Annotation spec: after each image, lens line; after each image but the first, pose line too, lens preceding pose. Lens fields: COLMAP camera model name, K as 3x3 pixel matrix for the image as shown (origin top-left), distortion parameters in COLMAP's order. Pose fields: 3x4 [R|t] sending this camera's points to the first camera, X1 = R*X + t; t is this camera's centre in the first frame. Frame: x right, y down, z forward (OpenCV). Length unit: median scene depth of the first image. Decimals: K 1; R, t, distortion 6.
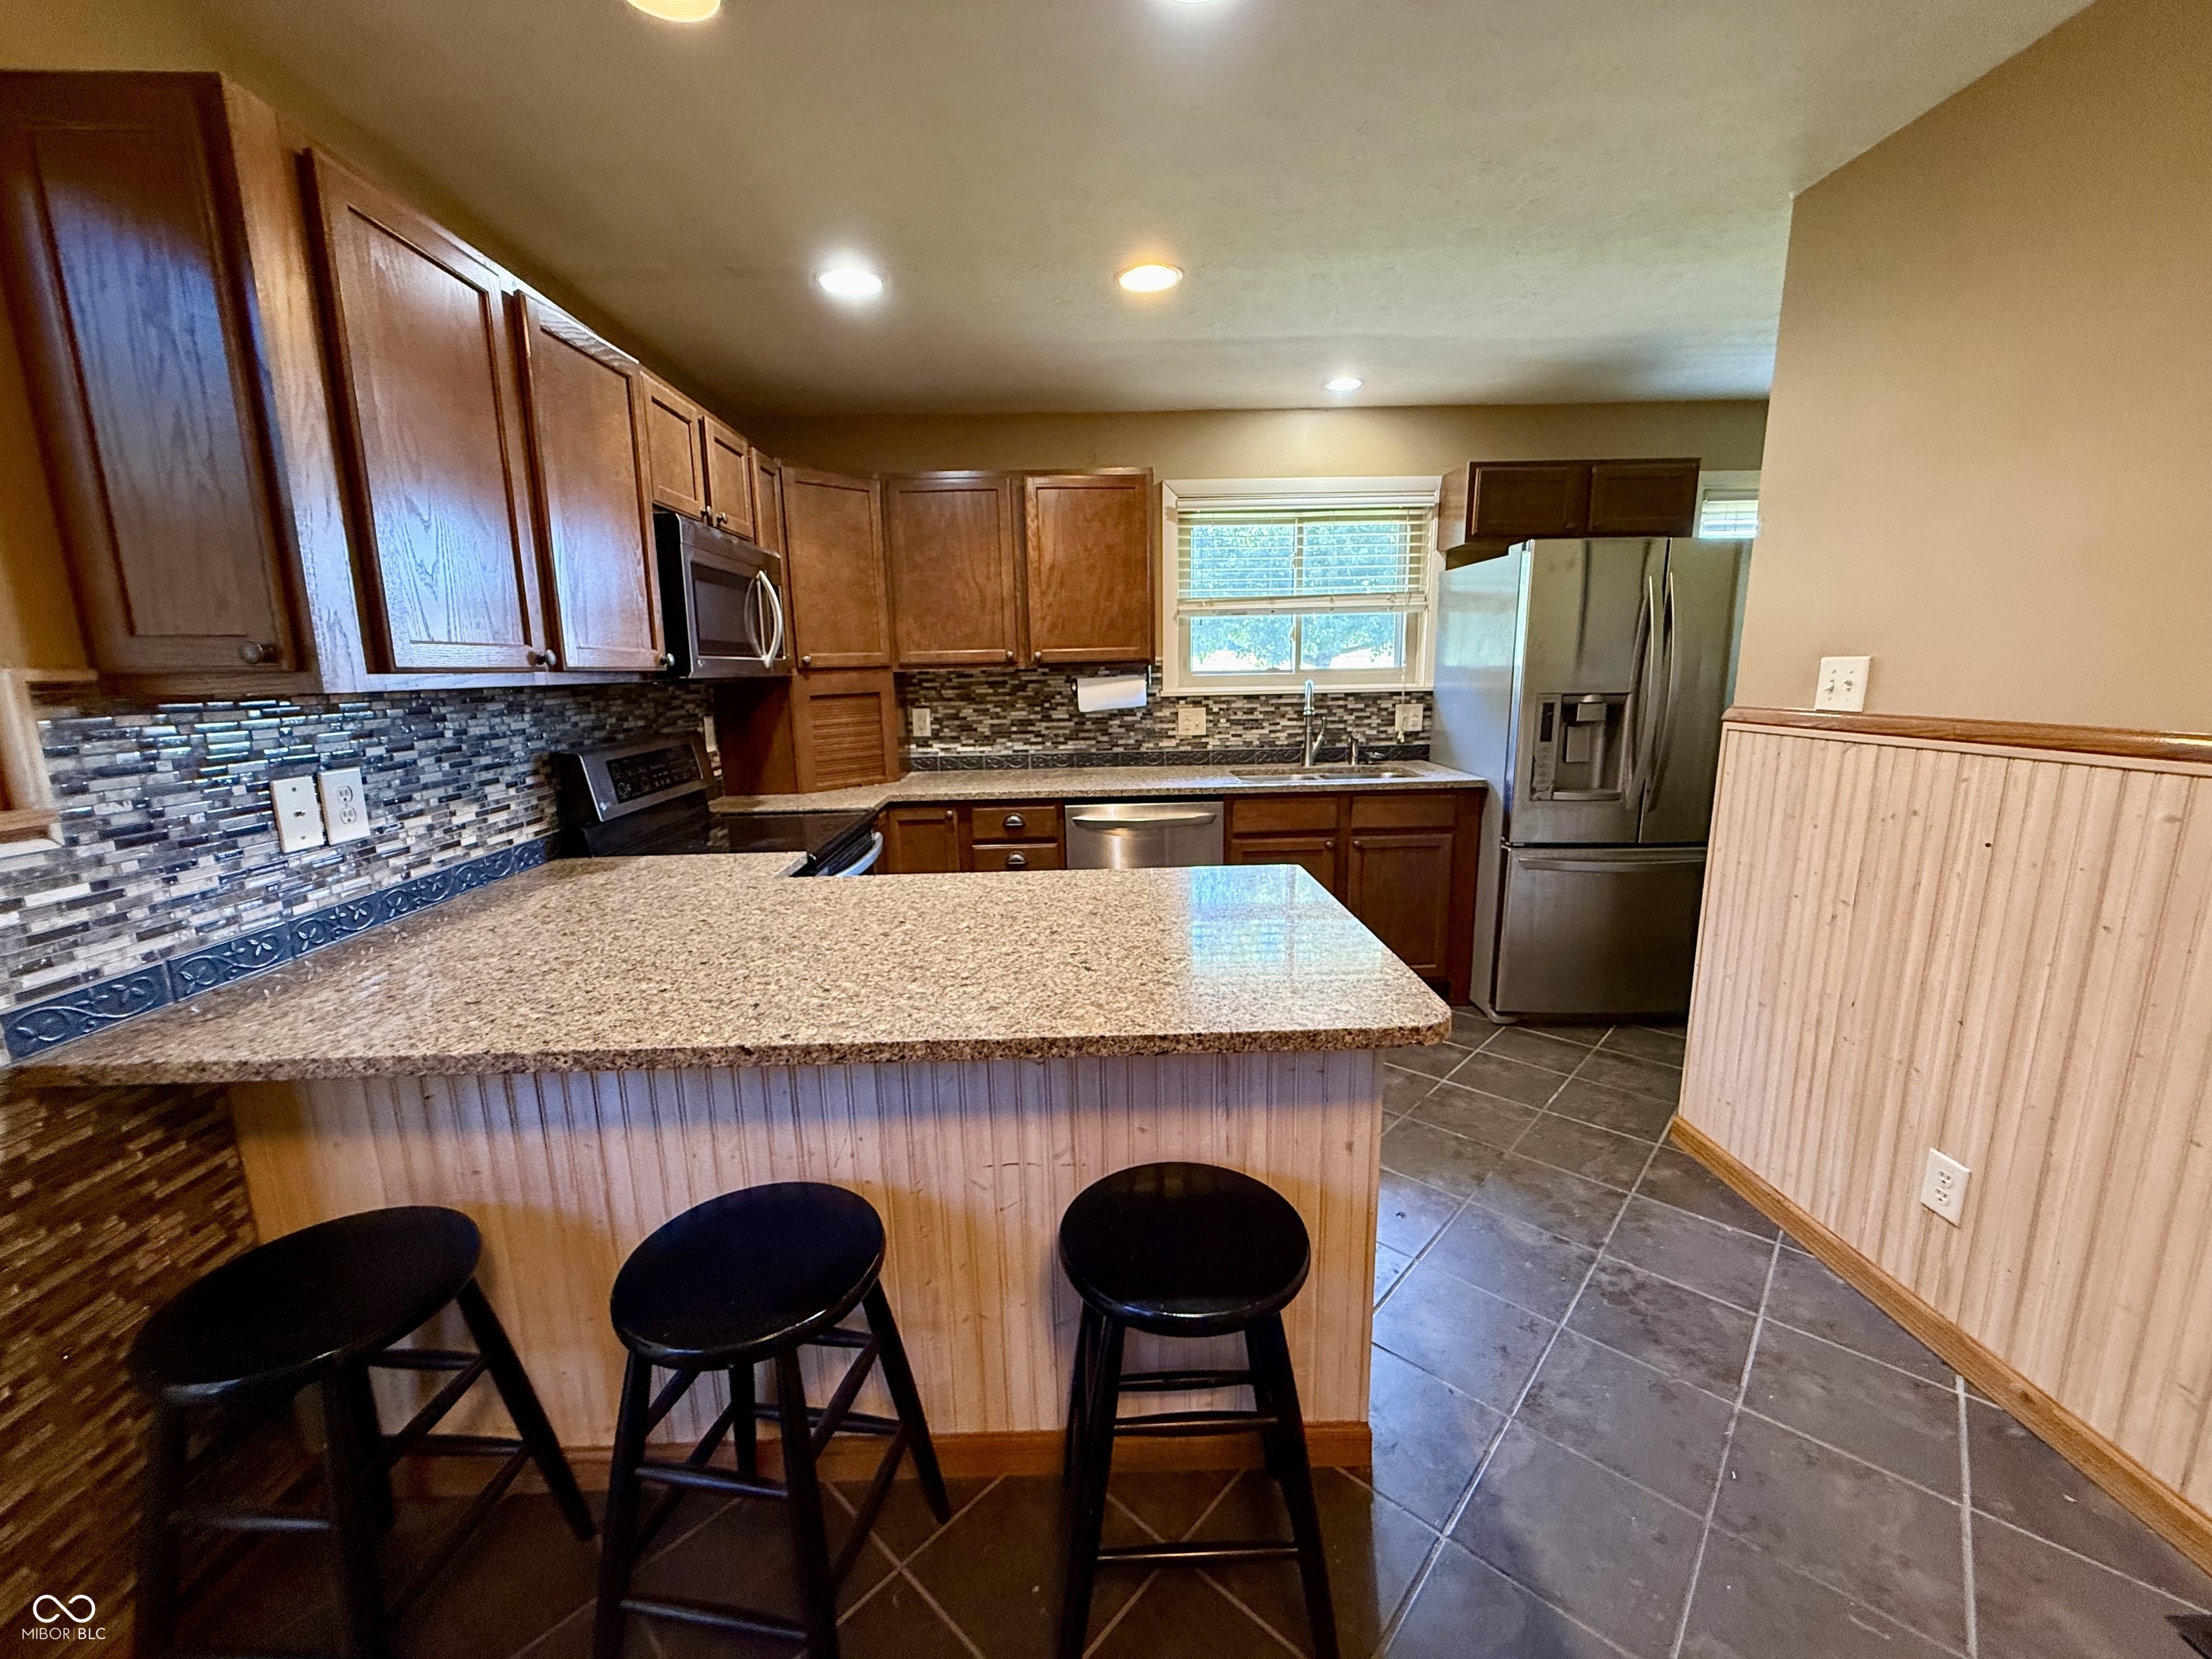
lens RADIAL K [[884.8, 0, 1104.5], [0, 884.8, 830.1], [0, 0, 1]] dist [-0.001641, -0.000200]
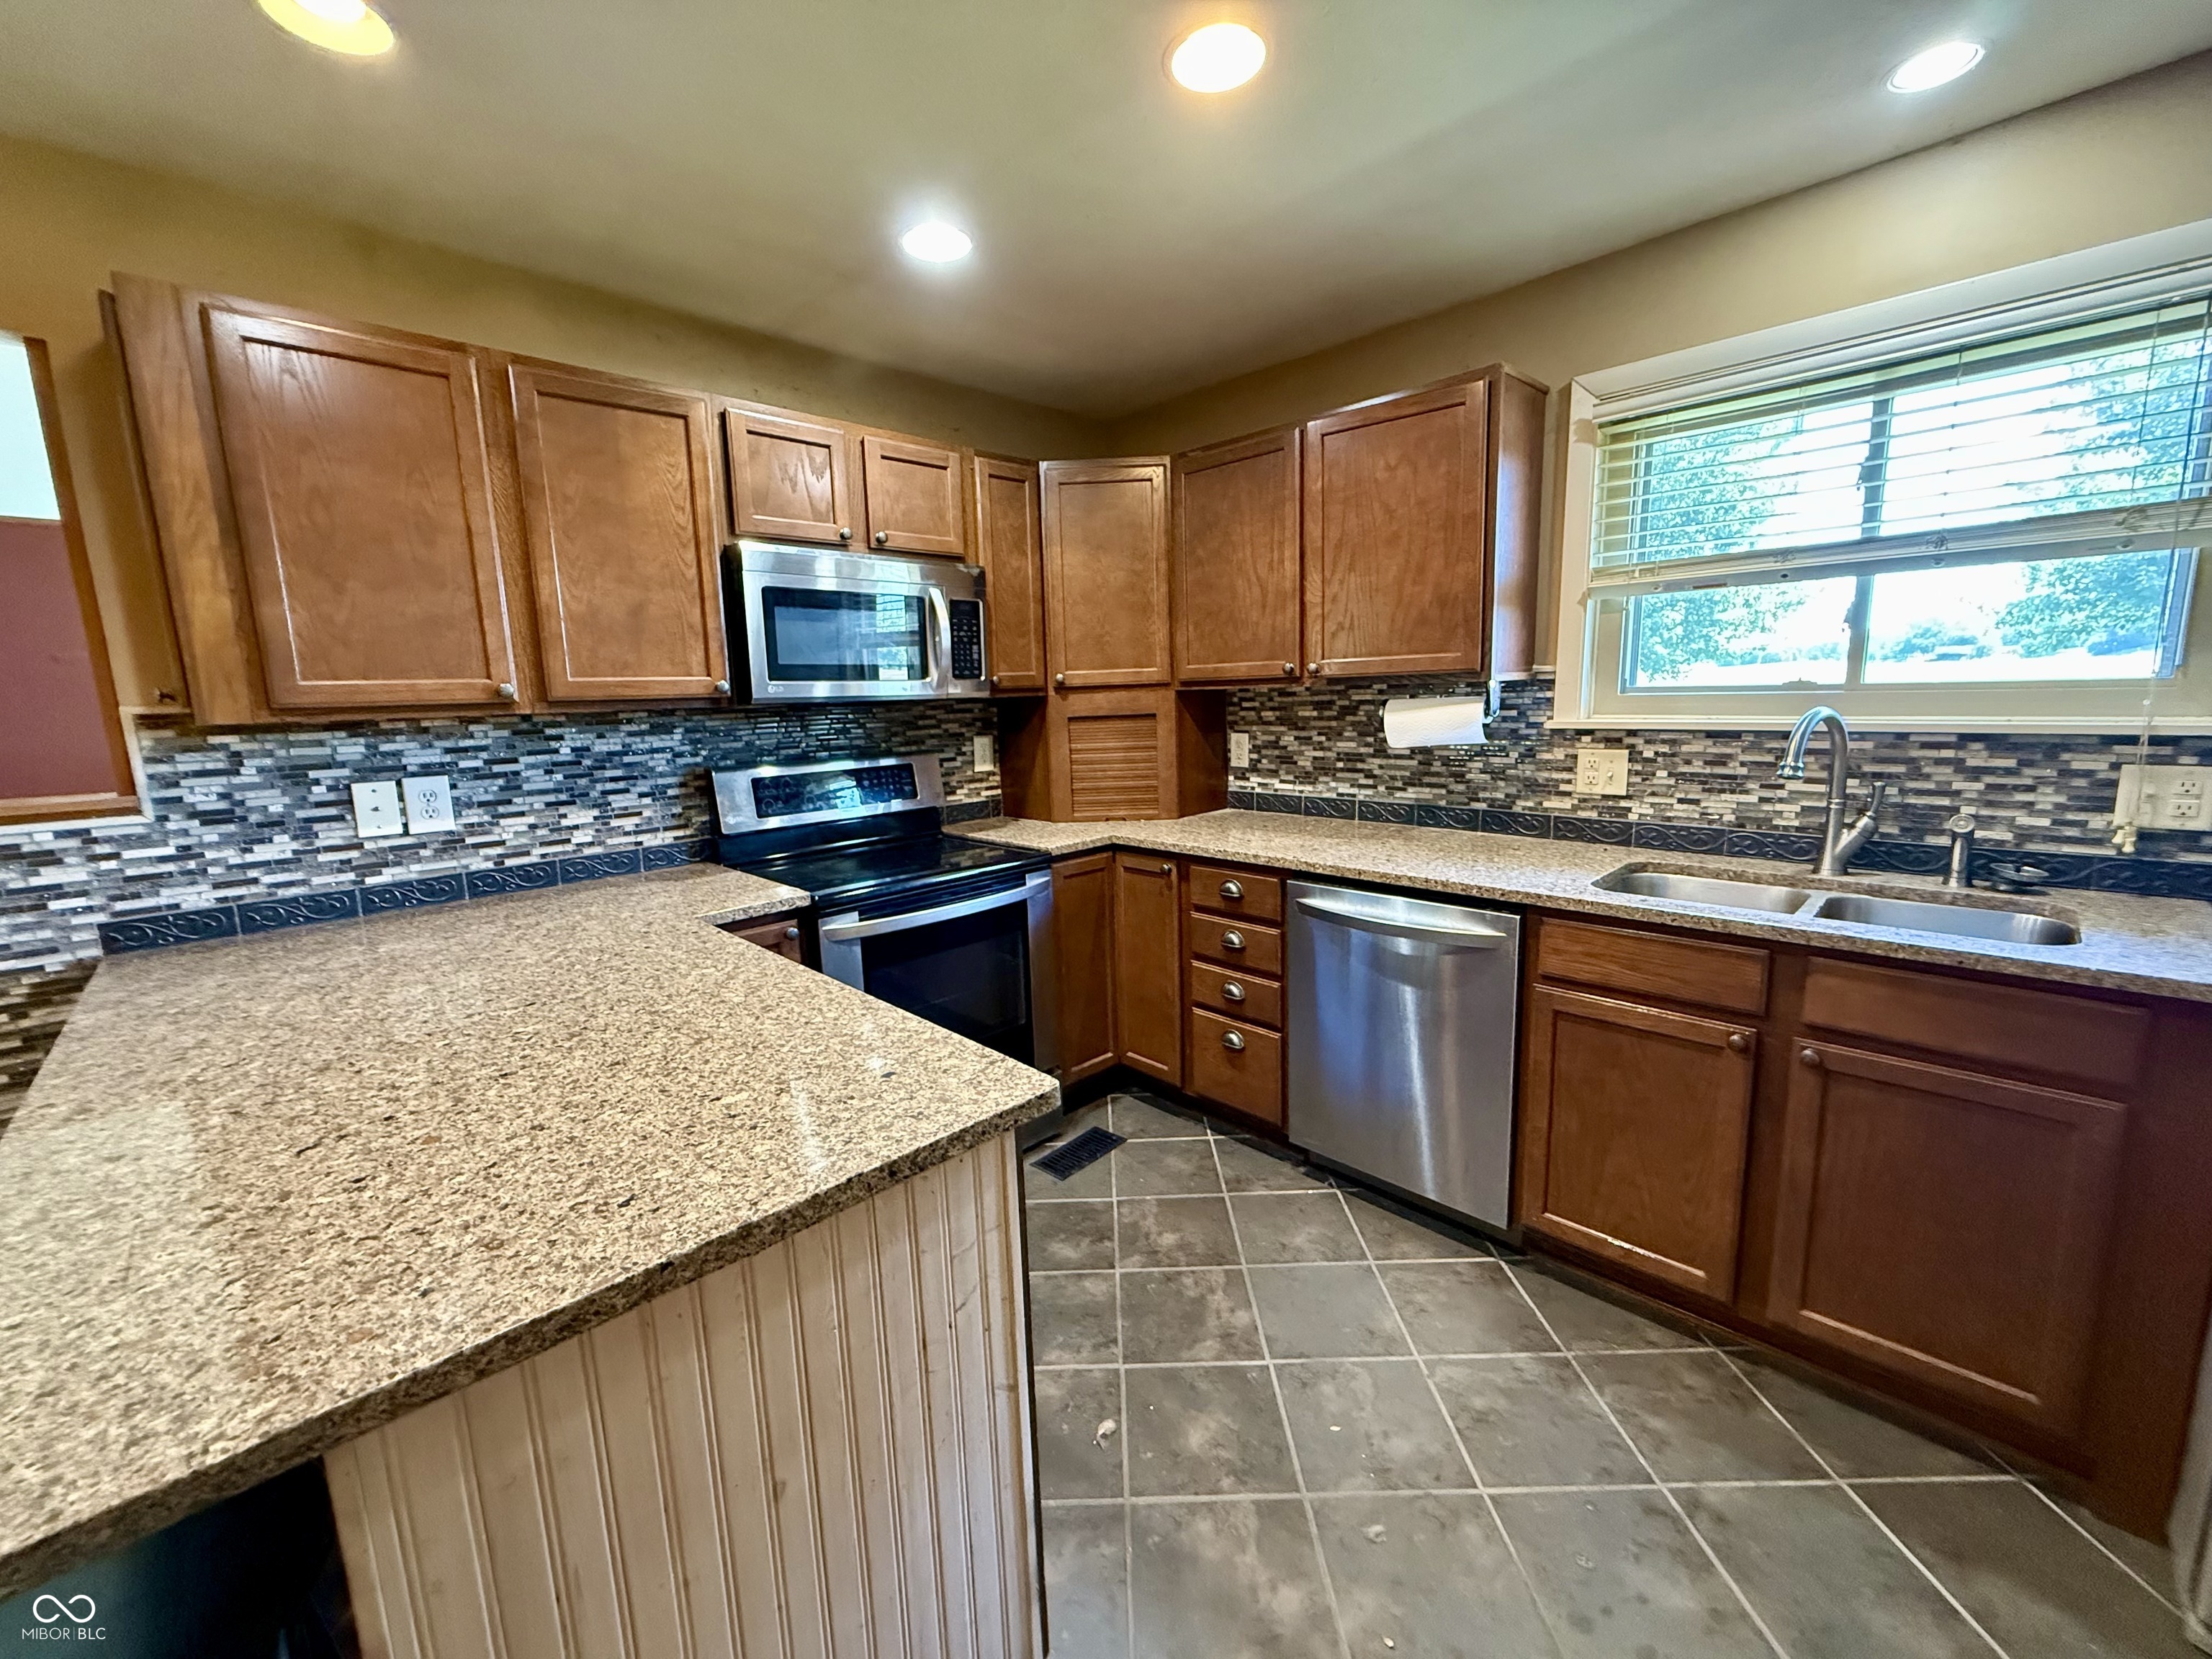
lens RADIAL K [[884.8, 0, 1106.8], [0, 884.8, 832.6], [0, 0, 1]] dist [-0.001641, -0.000200]
pose [[0.677498, 0.119048, -0.725826, 0.577996], [-0.120443, 0.991451, 0.050191, -0.131089], [0.725596, 0.053416, 0.686045, 0.635770]]
